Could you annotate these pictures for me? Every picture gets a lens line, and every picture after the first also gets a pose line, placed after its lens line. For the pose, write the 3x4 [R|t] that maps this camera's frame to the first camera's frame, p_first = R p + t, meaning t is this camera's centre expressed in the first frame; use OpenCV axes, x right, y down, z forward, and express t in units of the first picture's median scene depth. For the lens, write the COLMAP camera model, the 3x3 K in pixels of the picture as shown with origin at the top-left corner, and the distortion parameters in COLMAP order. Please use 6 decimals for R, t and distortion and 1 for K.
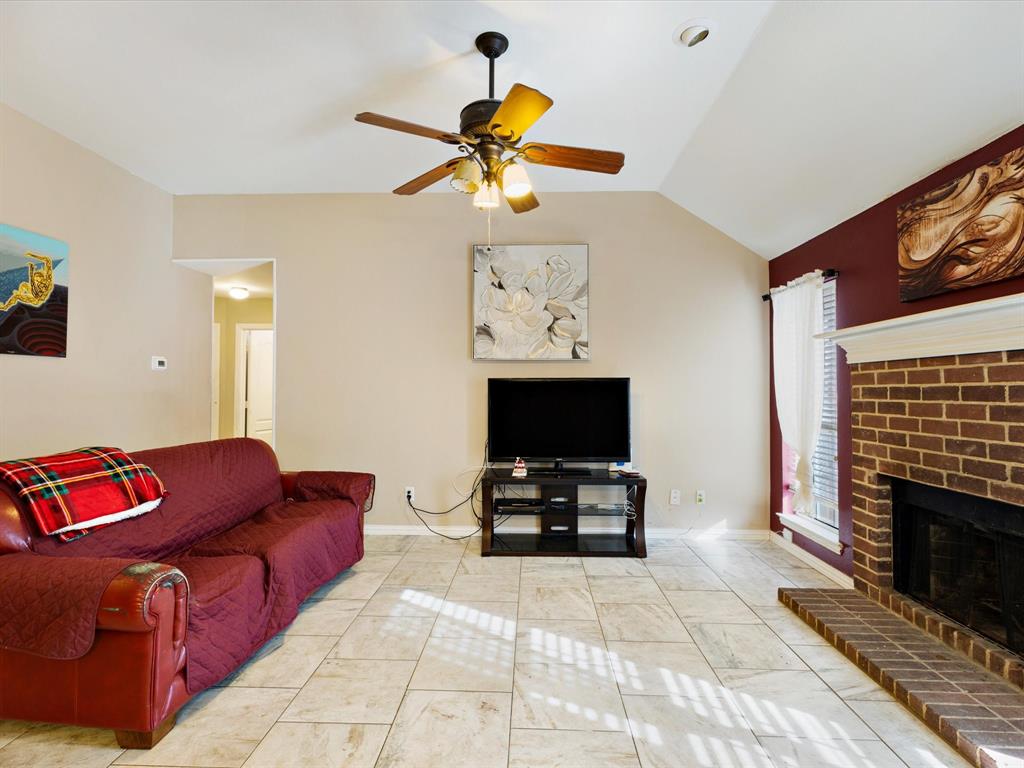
lens RADIAL K [[509.4, 0, 503.4], [0, 509.4, 387.8], [0, 0, 1]] dist [0.019502, -0.000660]
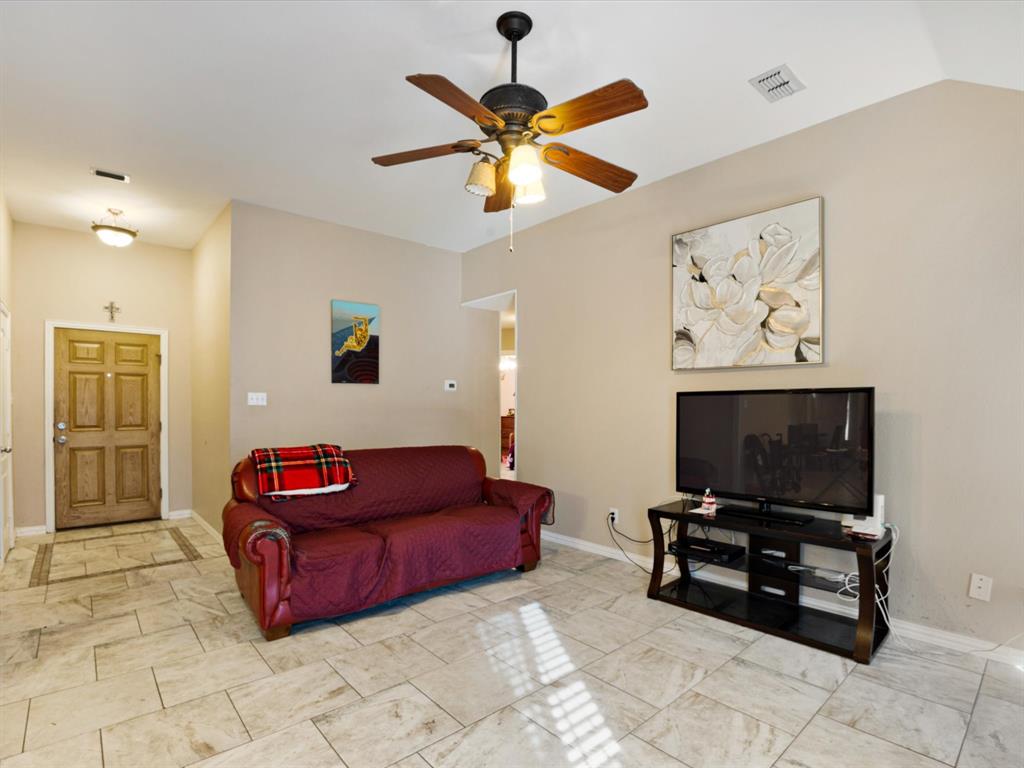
lens RADIAL K [[509.4, 0, 483.1], [0, 509.4, 412.3], [0, 0, 1]] dist [0.019502, -0.000660]
pose [[0.698204, 0.007864, -0.715856, 0.378397], [0.002614, 0.999905, 0.013534, 0.002673], [0.715894, -0.011321, 0.698117, 0.193484]]
